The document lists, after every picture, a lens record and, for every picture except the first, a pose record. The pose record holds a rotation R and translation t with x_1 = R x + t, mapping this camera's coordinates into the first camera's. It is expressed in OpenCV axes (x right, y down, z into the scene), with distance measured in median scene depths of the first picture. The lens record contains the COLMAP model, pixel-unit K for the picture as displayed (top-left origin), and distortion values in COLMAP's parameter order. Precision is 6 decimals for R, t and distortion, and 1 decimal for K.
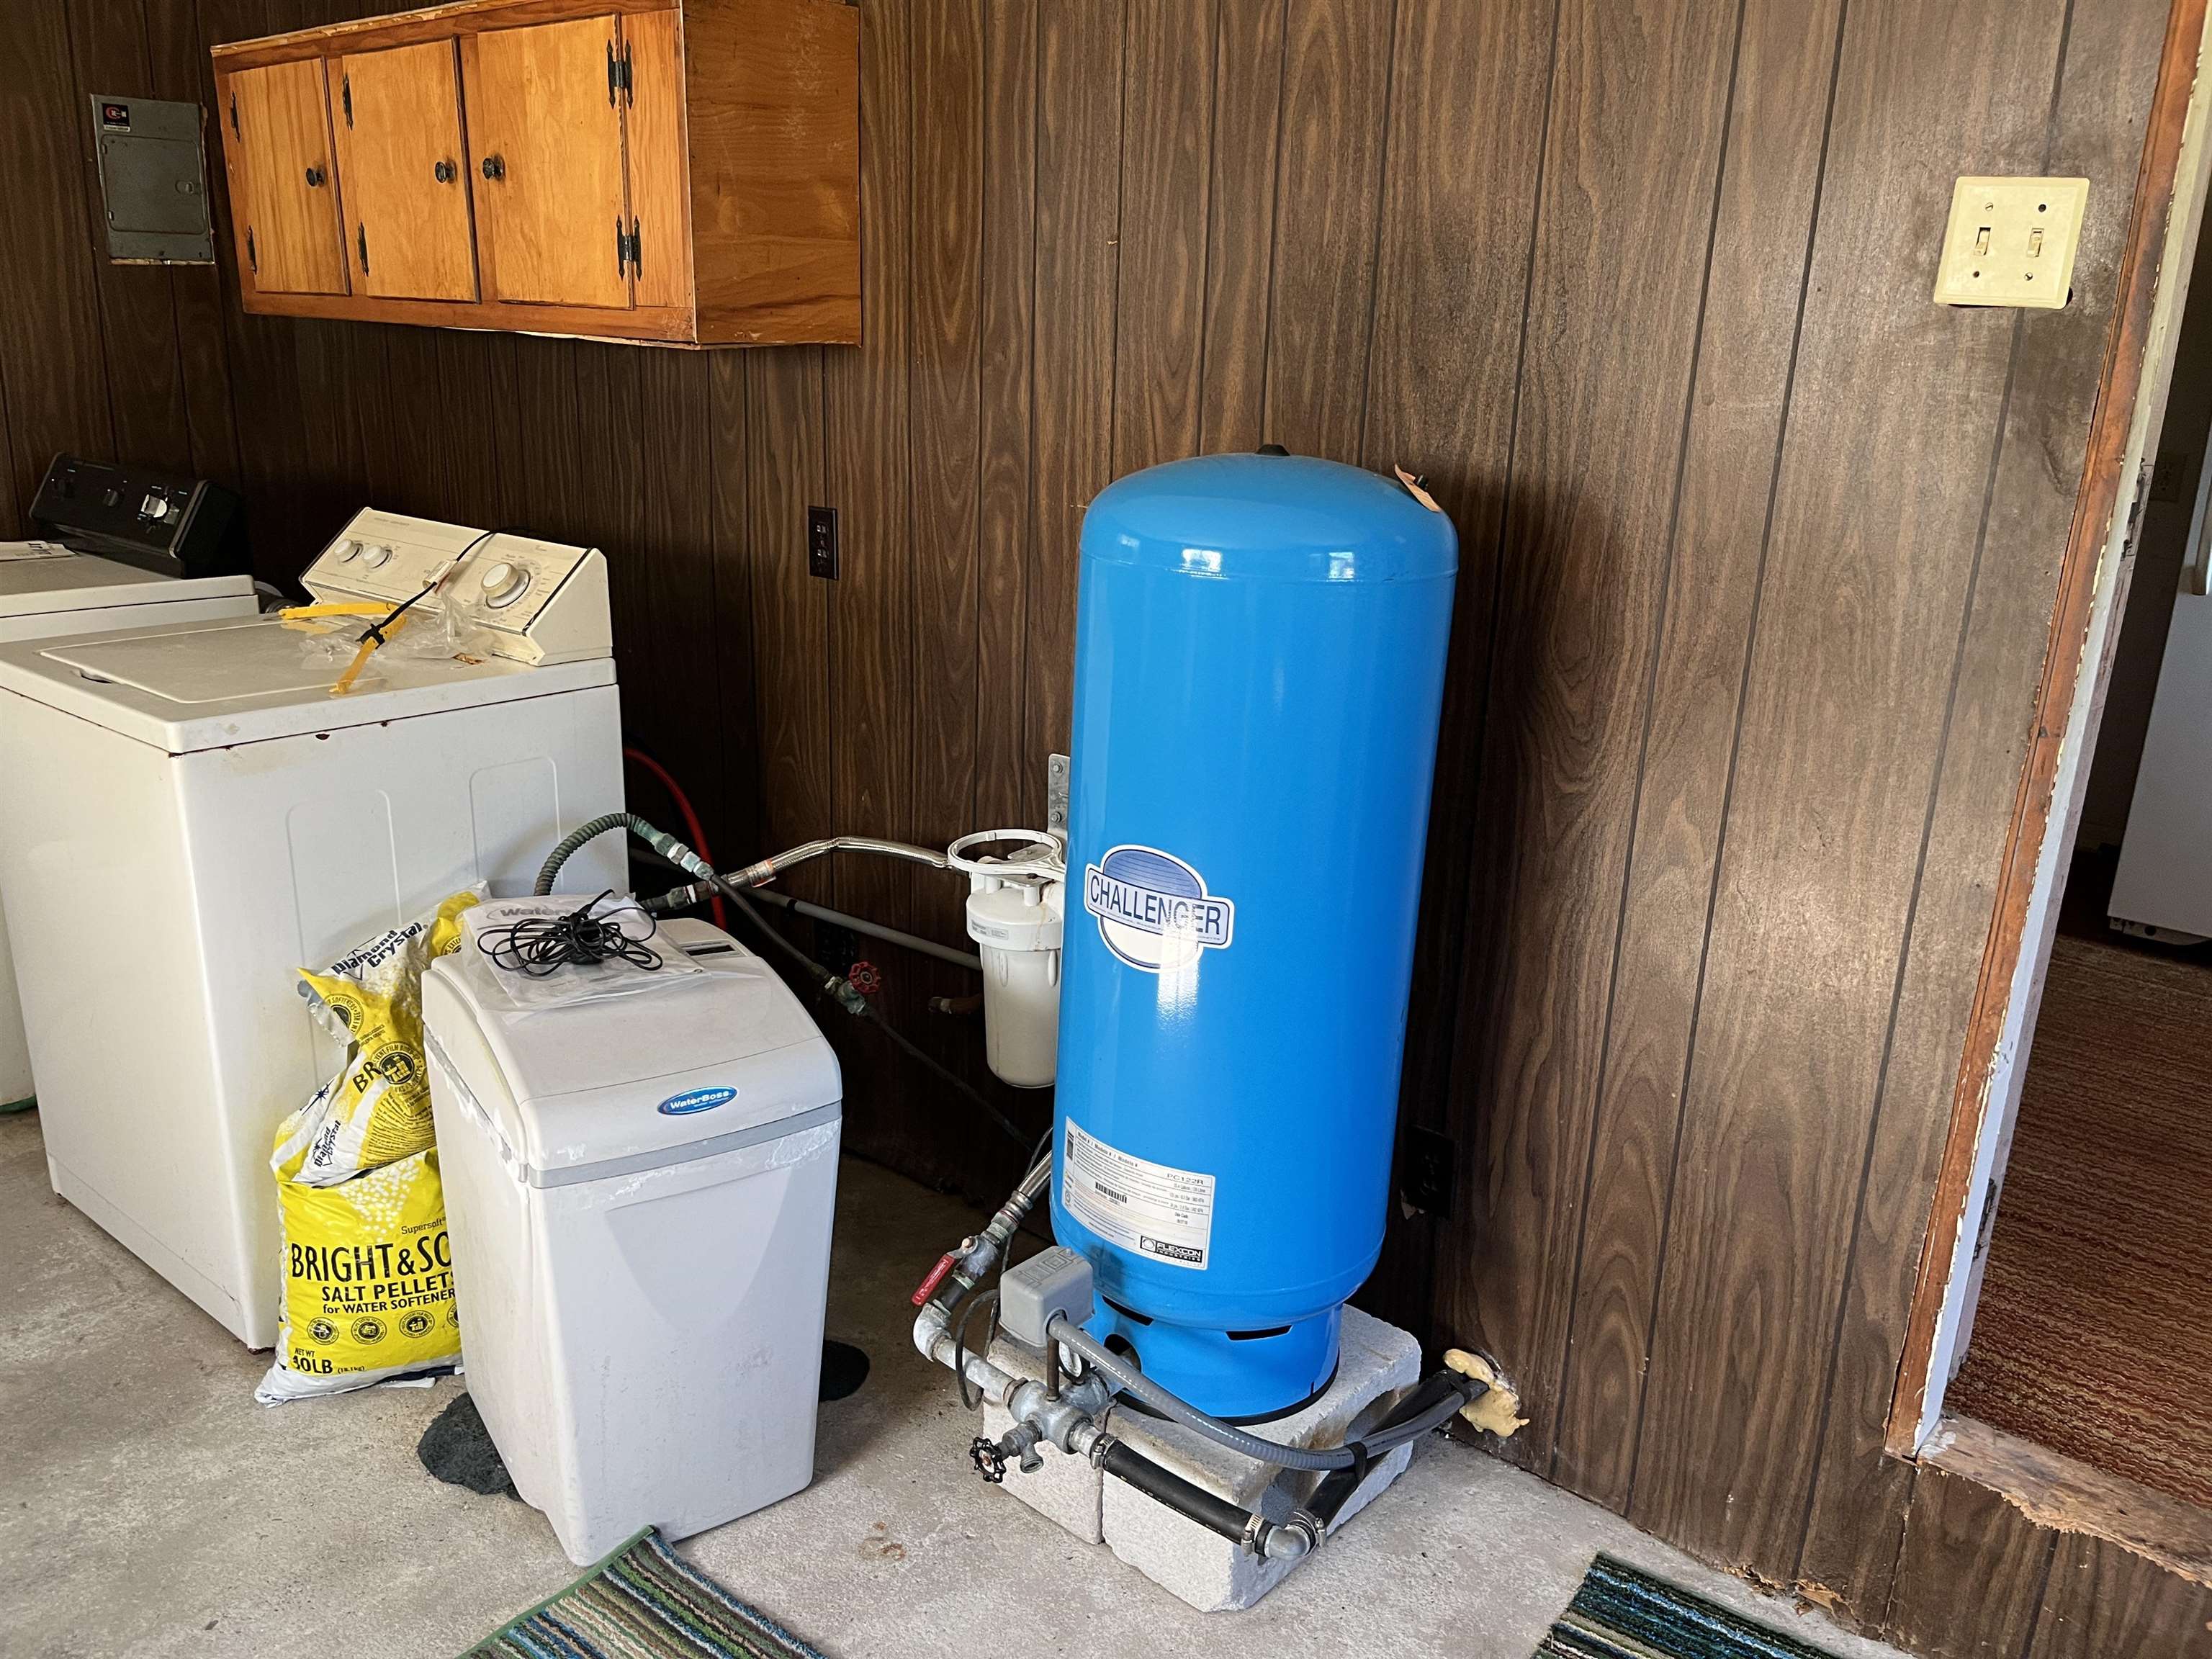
lens RADIAL K [[1675.6, 0, 1102.3], [0, 1675.6, 825.2], [0, 0, 1]] dist [0.006680, -0.001263]
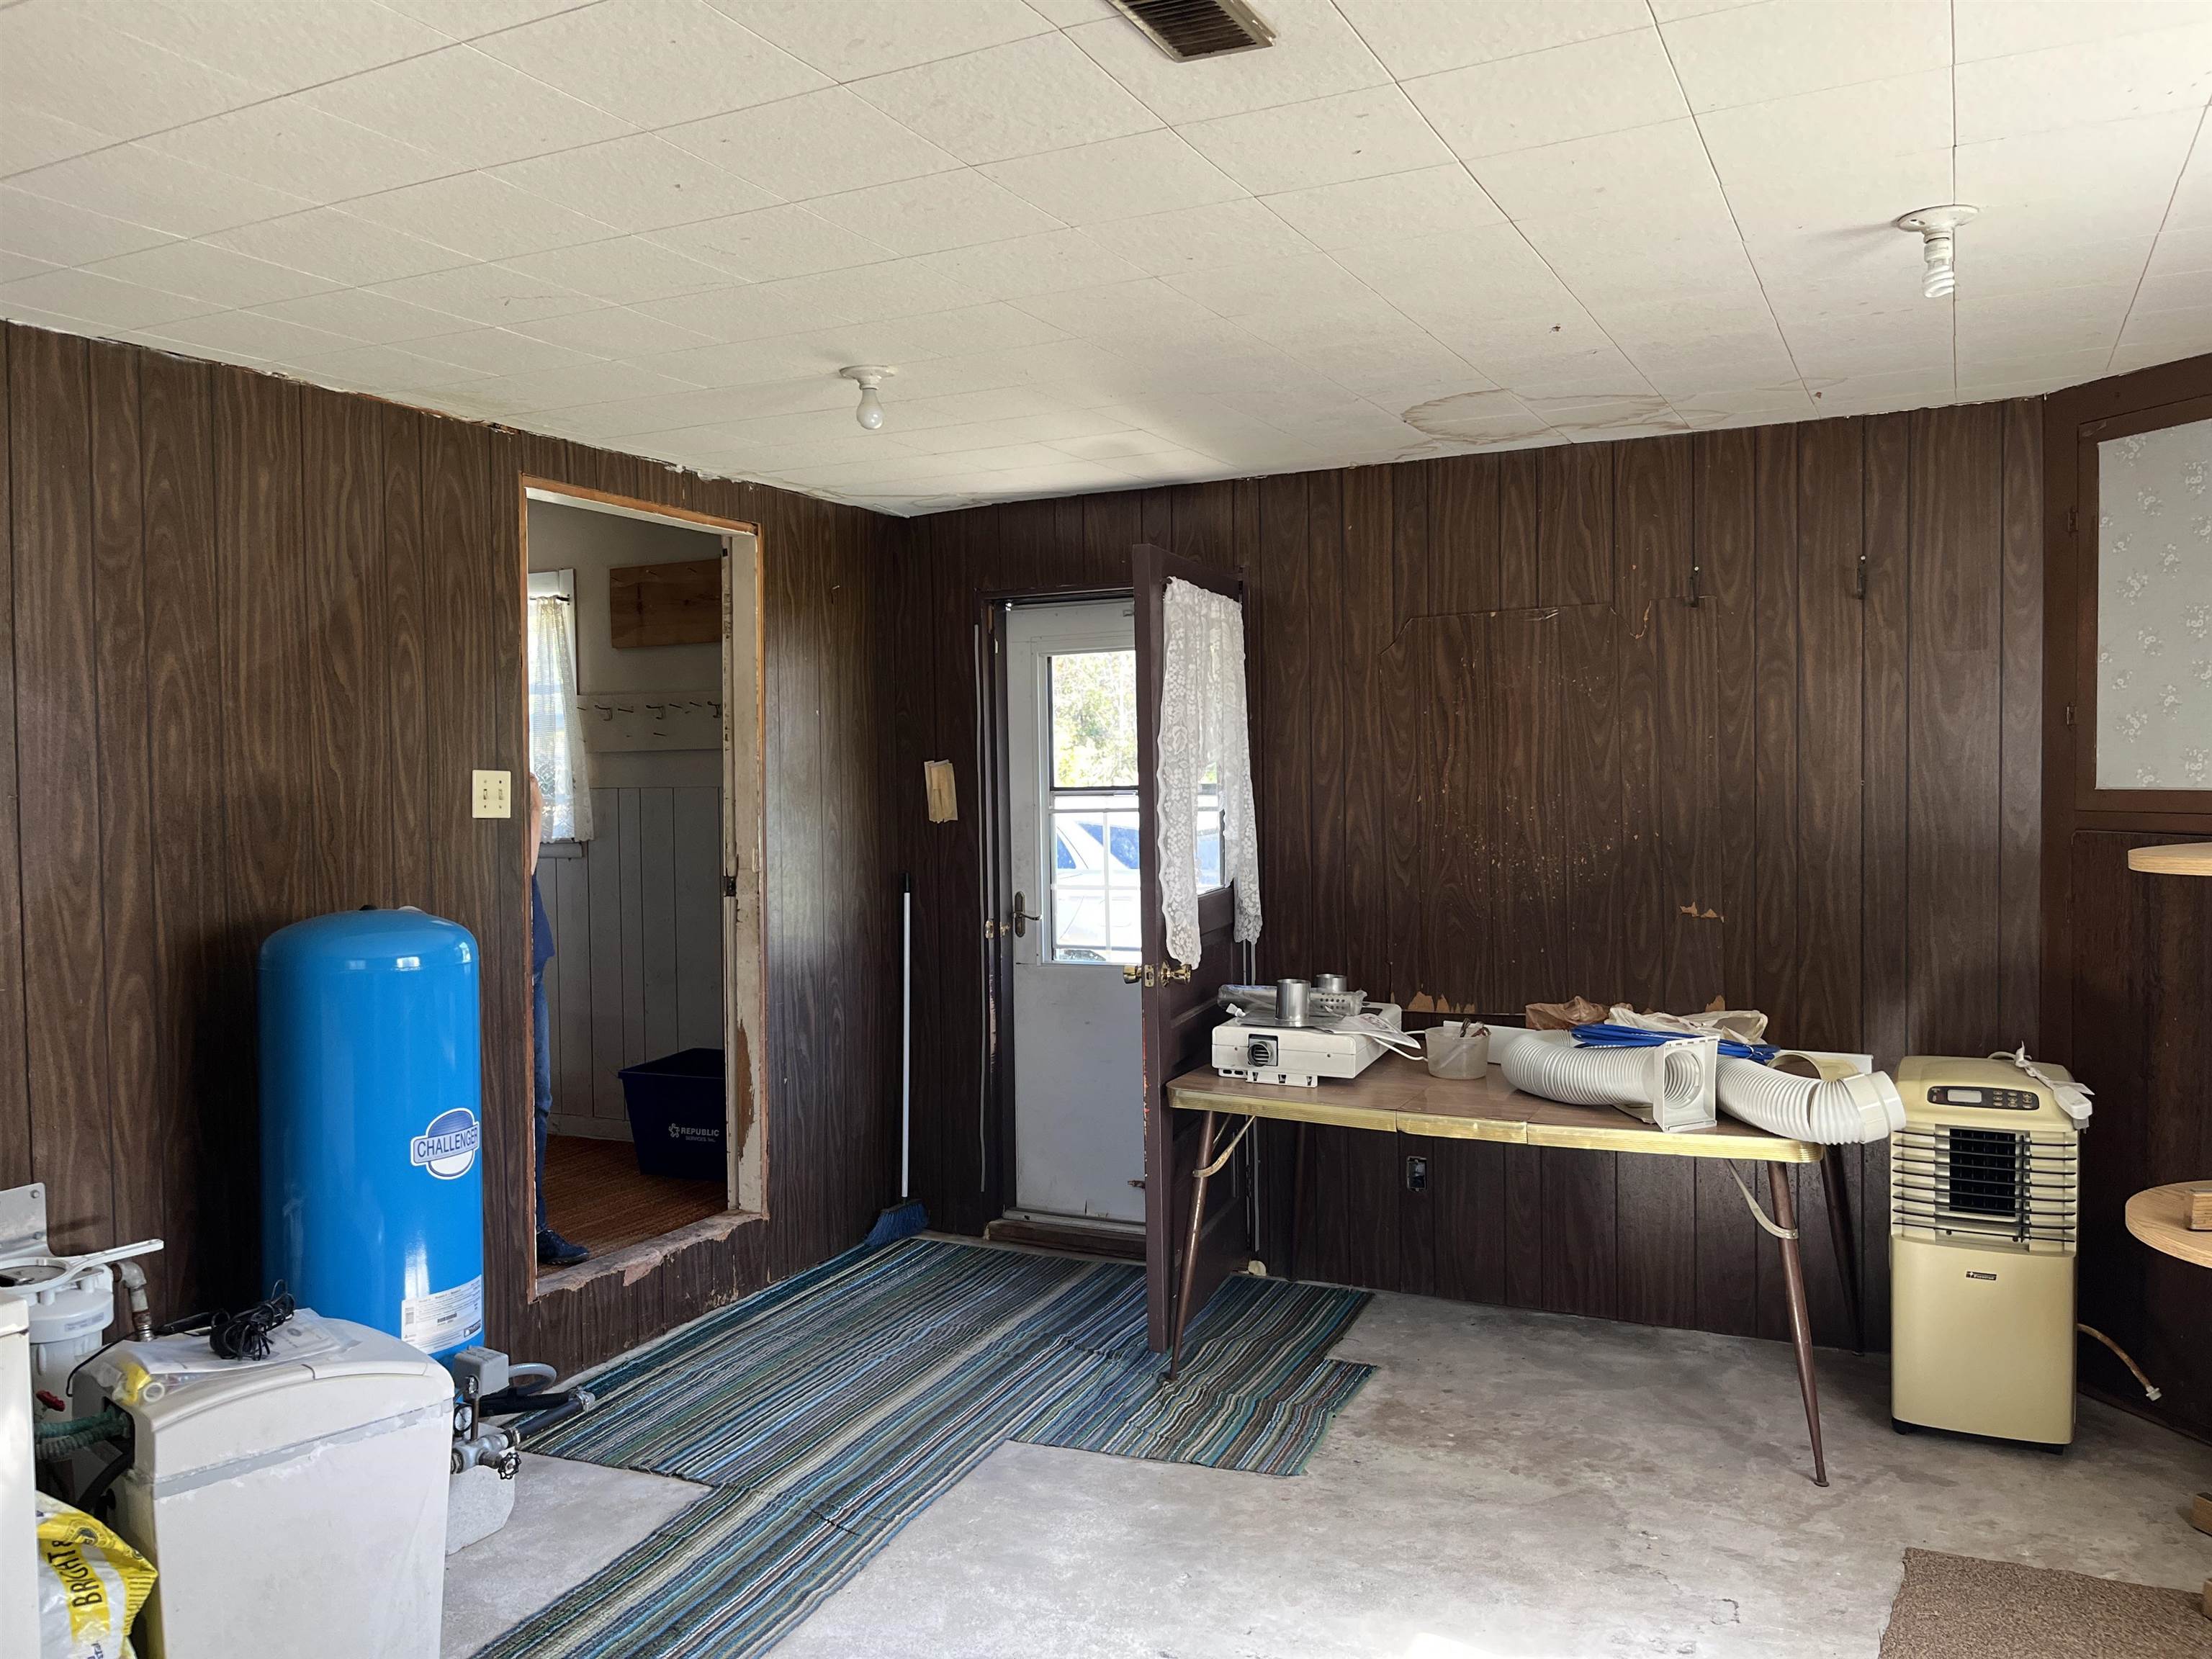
lens RADIAL K [[1675.6, 0, 1107.2], [0, 1675.6, 840.4], [0, 0, 1]] dist [0.006680, -0.001263]
pose [[0.808950, -0.055808, 0.585223, -0.106352], [0.217675, 0.953163, -0.209995, 0.241104], [-0.546093, 0.297264, 0.783209, -0.782430]]
